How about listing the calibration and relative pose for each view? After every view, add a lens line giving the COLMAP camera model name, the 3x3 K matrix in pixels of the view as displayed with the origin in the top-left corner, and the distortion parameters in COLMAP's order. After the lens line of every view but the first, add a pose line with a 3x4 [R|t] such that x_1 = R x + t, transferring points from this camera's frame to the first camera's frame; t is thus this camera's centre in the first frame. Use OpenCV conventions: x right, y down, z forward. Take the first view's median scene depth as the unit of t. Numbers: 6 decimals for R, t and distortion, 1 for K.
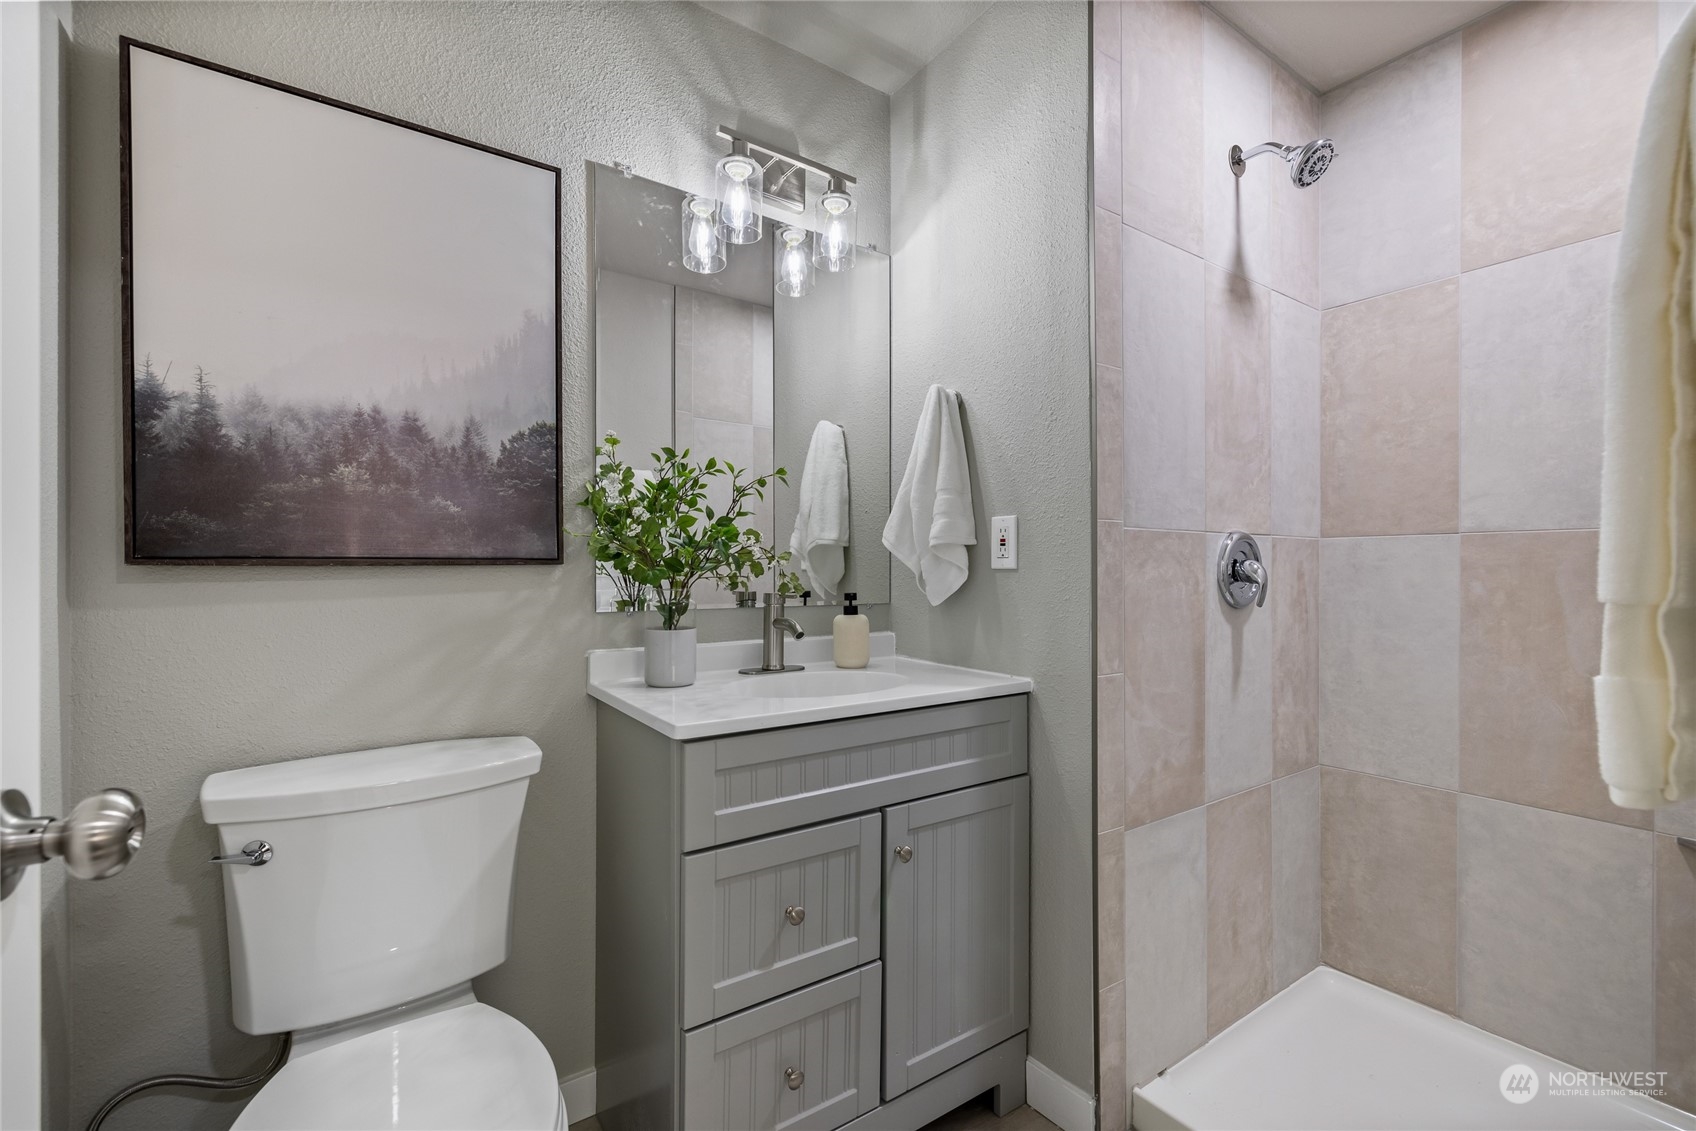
lens RADIAL K [[722.5, 0, 839.4], [0, 722.5, 564.5], [0, 0, 1]] dist [0.001491, -0.000035]
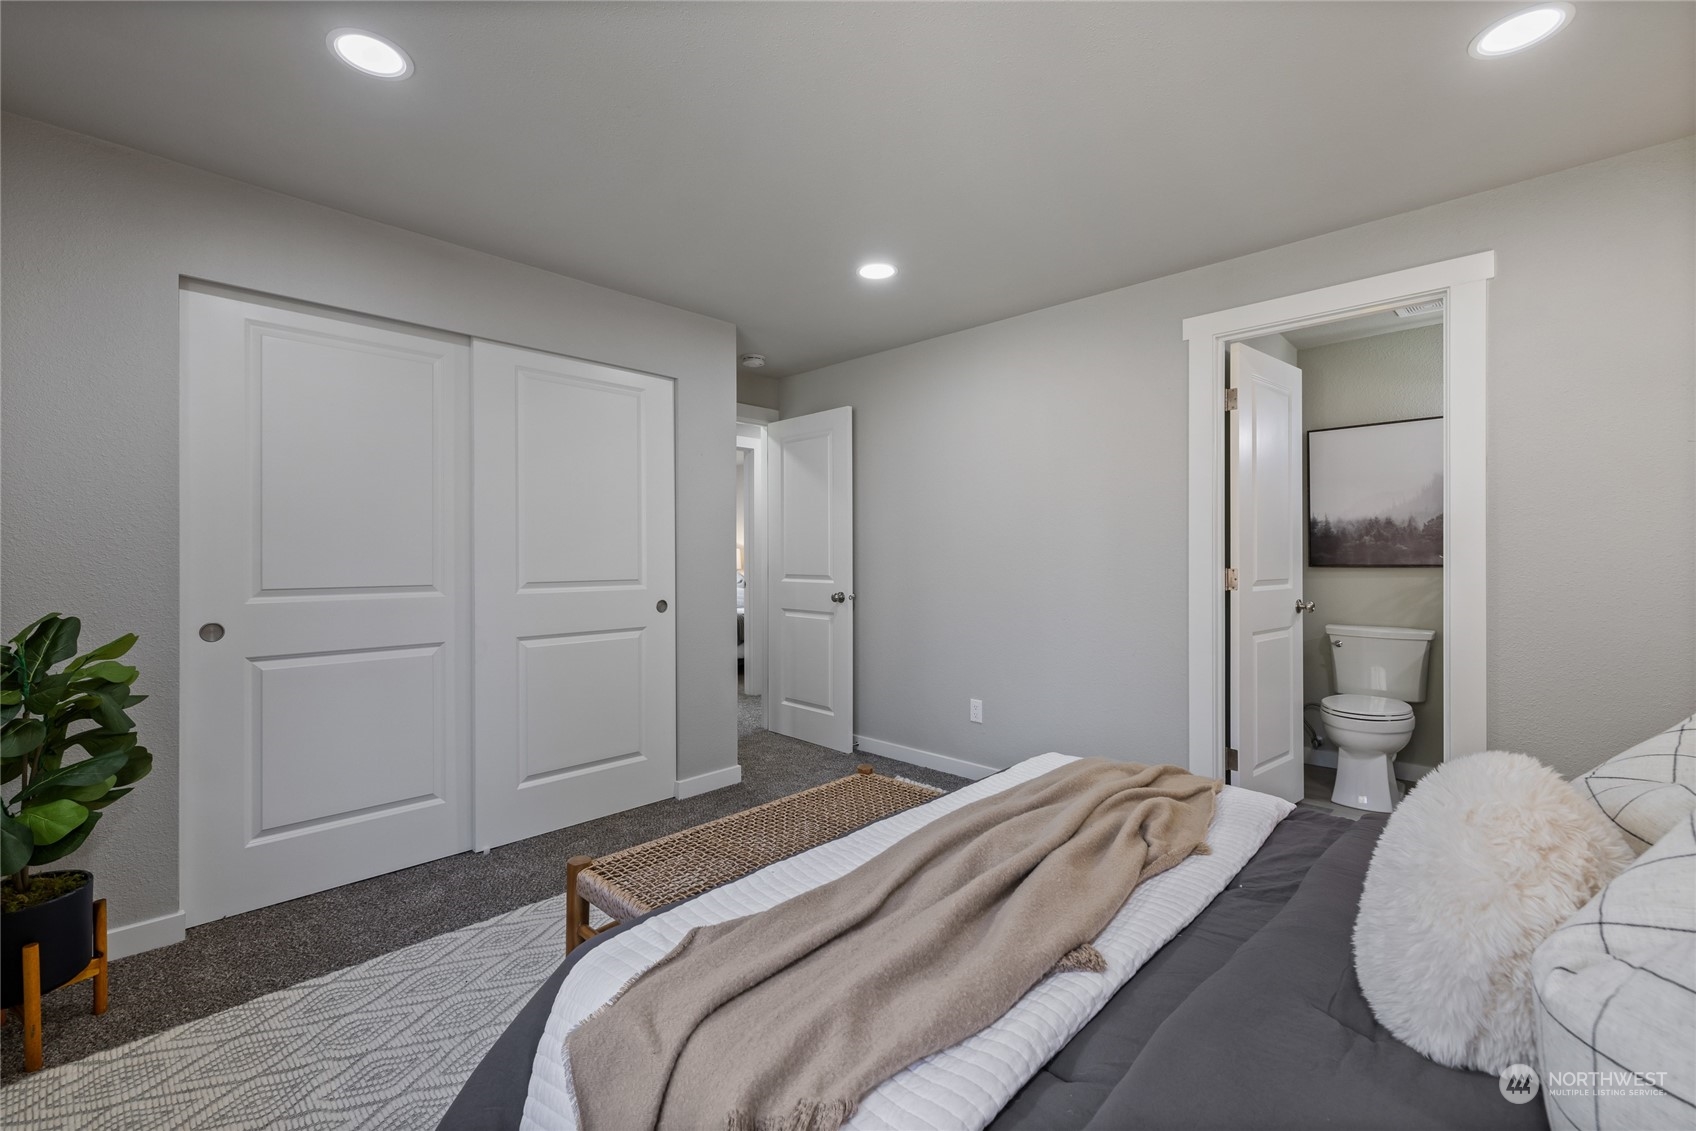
lens RADIAL K [[698.9, 0, 848.9], [0, 698.9, 558.7], [0, 0, 1]] dist [-0.000994, 0.000101]
pose [[0.205116, 0.001208, -0.978737, 1.927149], [0.004857, 0.999986, 0.002252, -0.056891], [0.978726, -0.005215, 0.205108, -1.934053]]
